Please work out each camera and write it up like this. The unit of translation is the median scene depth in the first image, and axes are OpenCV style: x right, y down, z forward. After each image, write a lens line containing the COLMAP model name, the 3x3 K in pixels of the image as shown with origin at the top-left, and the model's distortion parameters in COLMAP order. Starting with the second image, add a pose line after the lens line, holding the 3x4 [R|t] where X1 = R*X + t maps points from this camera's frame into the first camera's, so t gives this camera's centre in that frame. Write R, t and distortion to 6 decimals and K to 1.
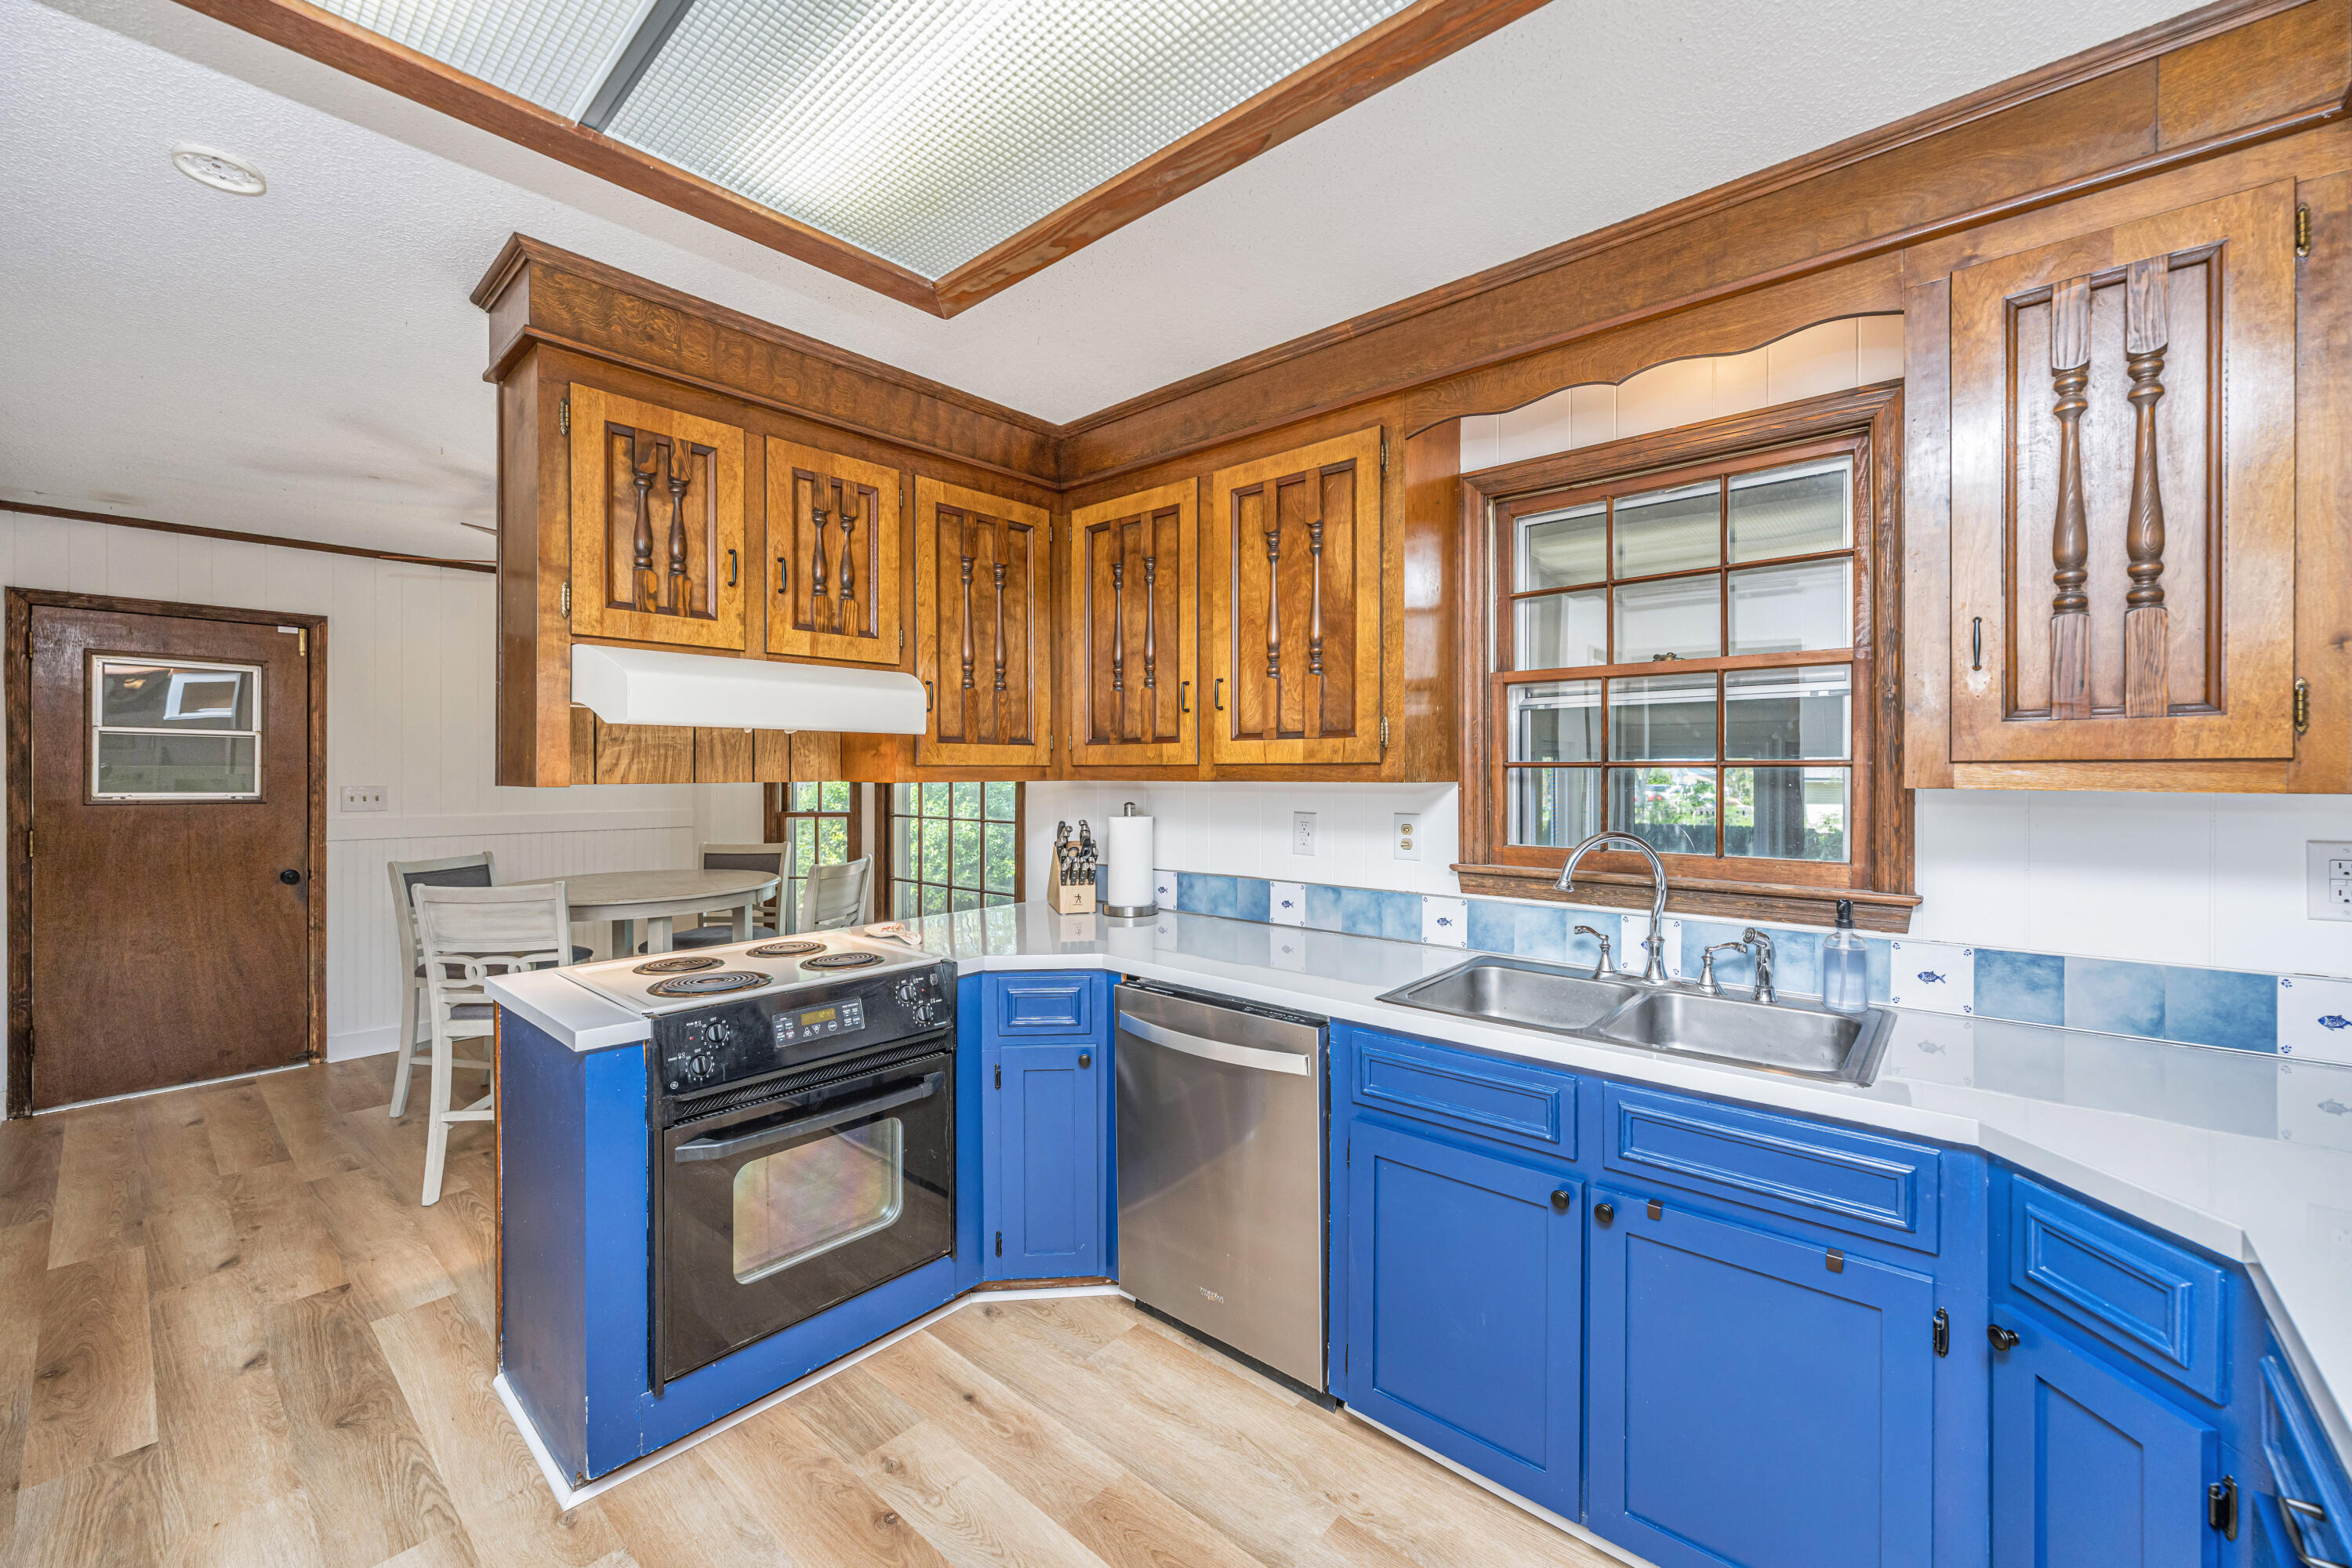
lens RADIAL K [[961.5, 0, 1185.1], [0, 961.5, 769.8], [0, 0, 1]] dist [0.002476, -0.000264]
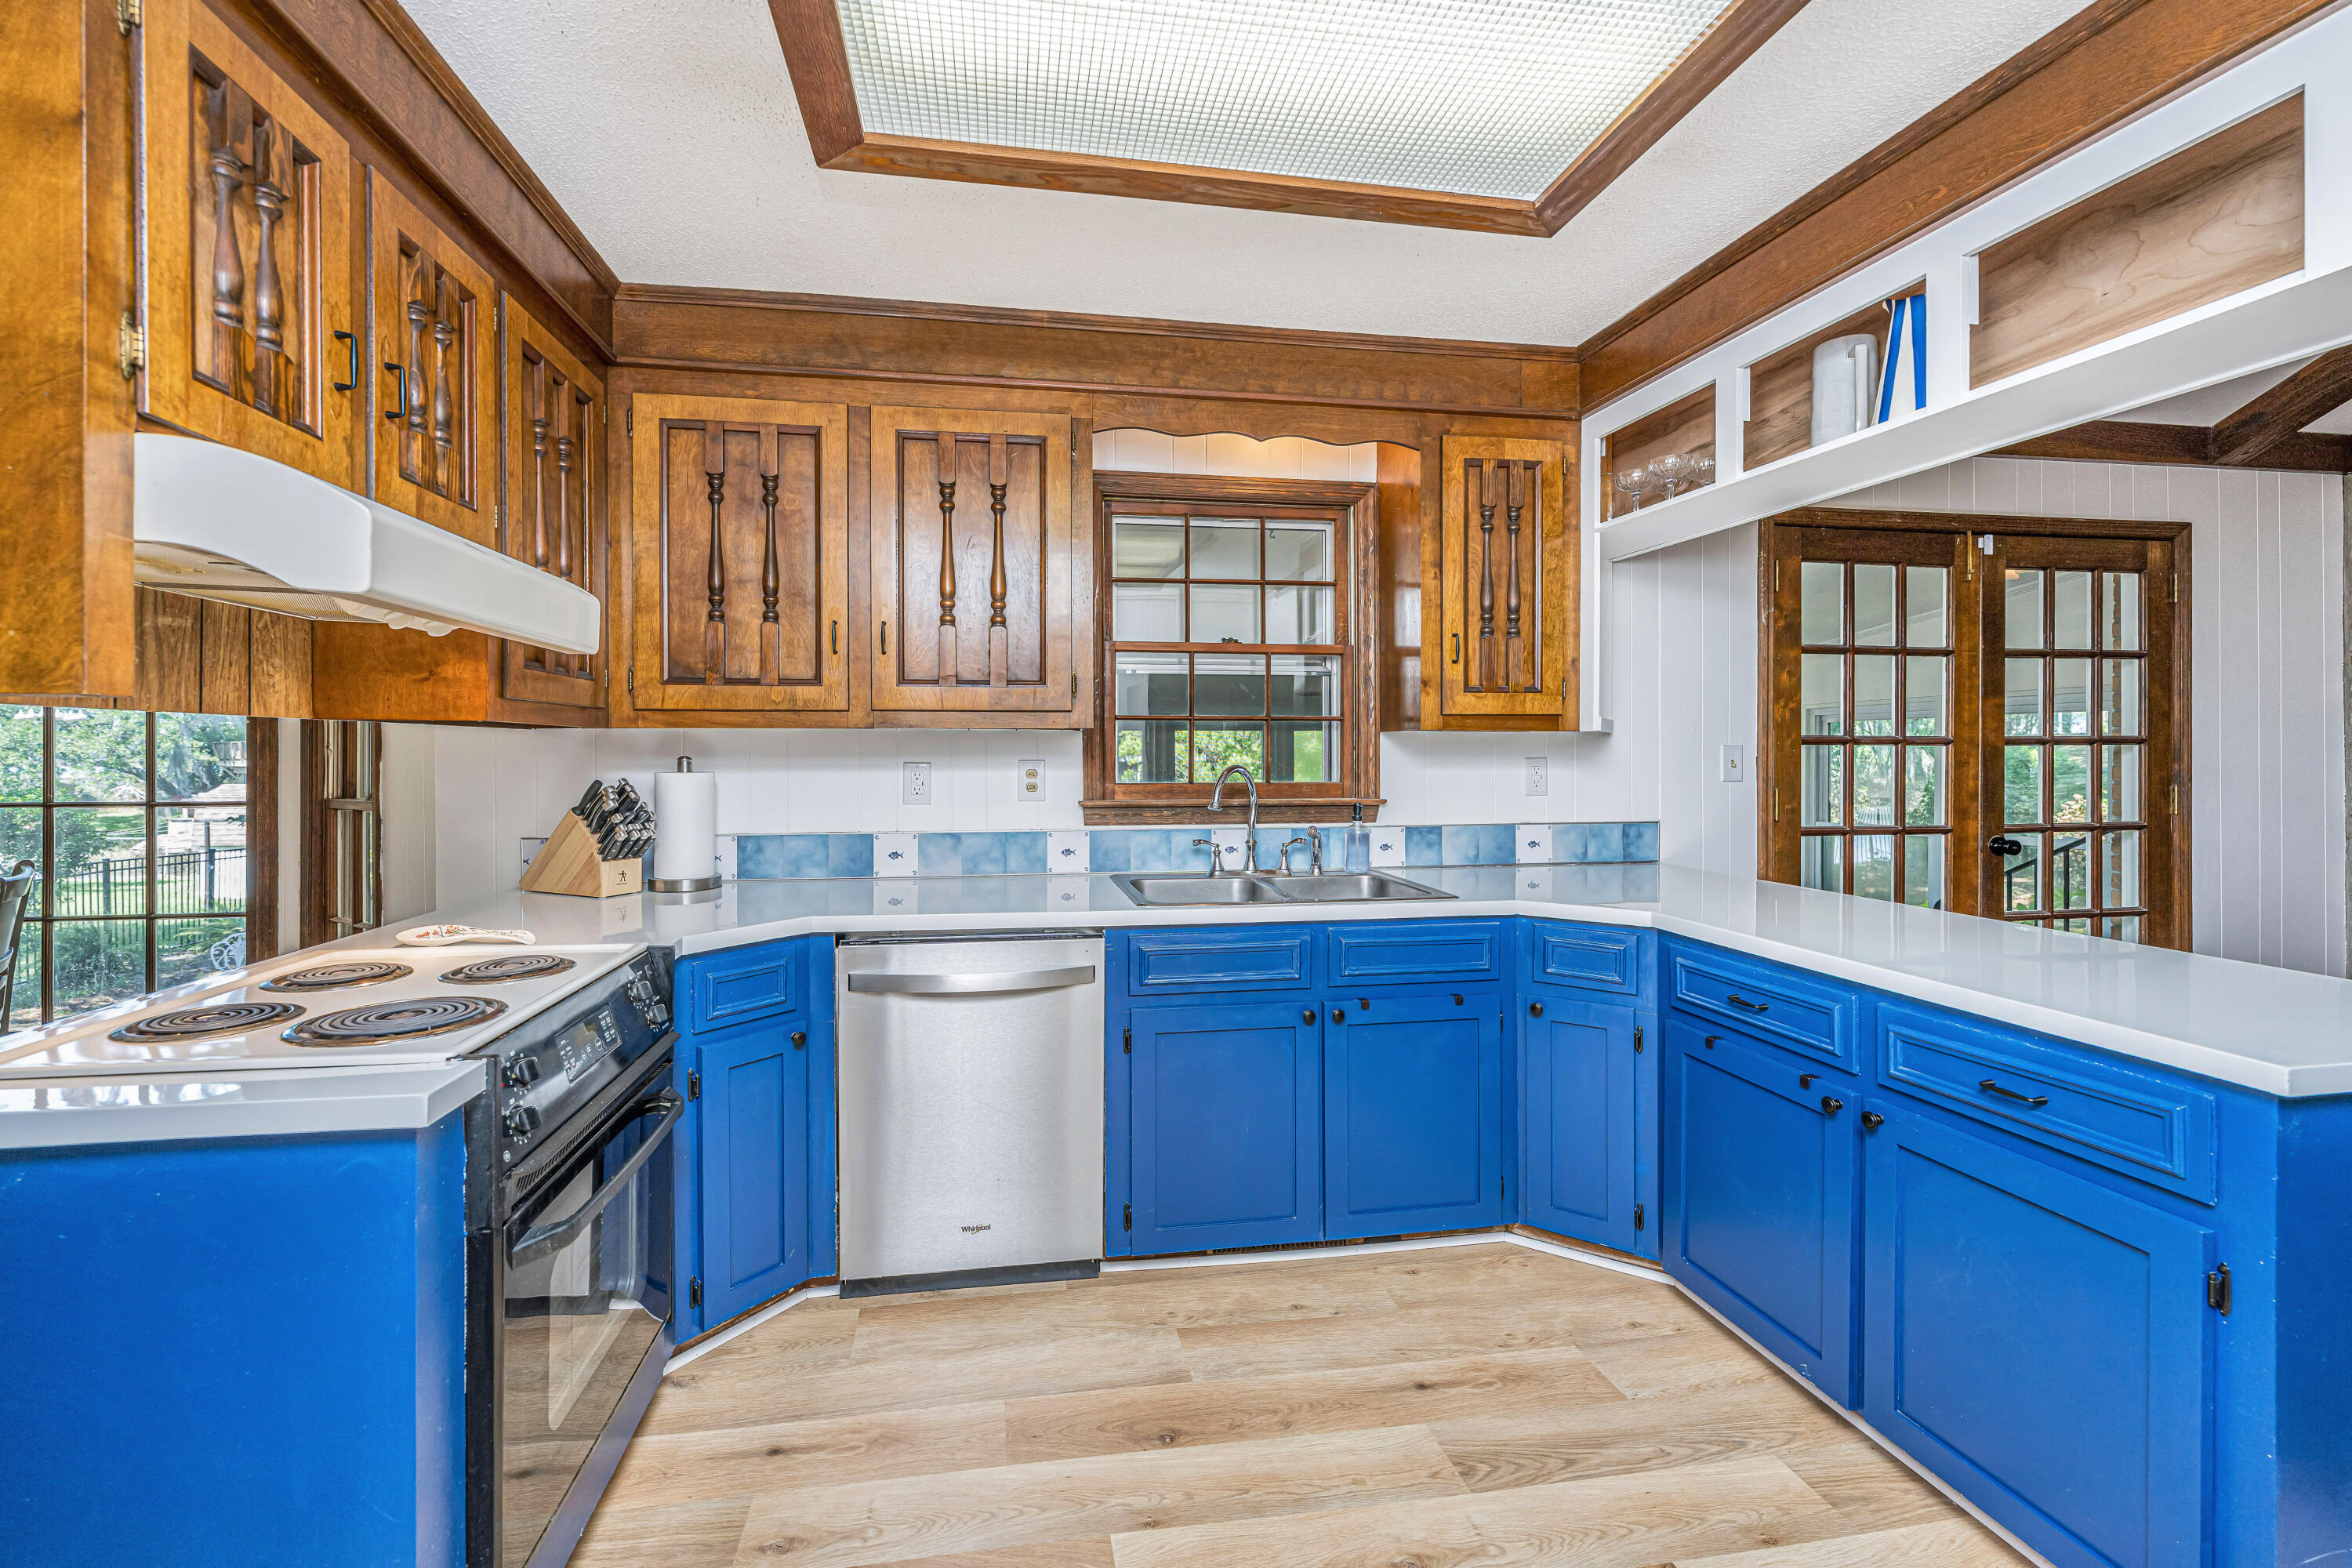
lens RADIAL K [[962.2, 0, 1180.5], [0, 962.2, 749.4], [0, 0, 1]] dist [-0.001058, 0.000684]
pose [[0.631284, 0.002825, 0.775546, -0.727302], [0.001105, 0.999989, -0.004541, 0.053179], [-0.775551, 0.003724, 0.631274, 0.222231]]
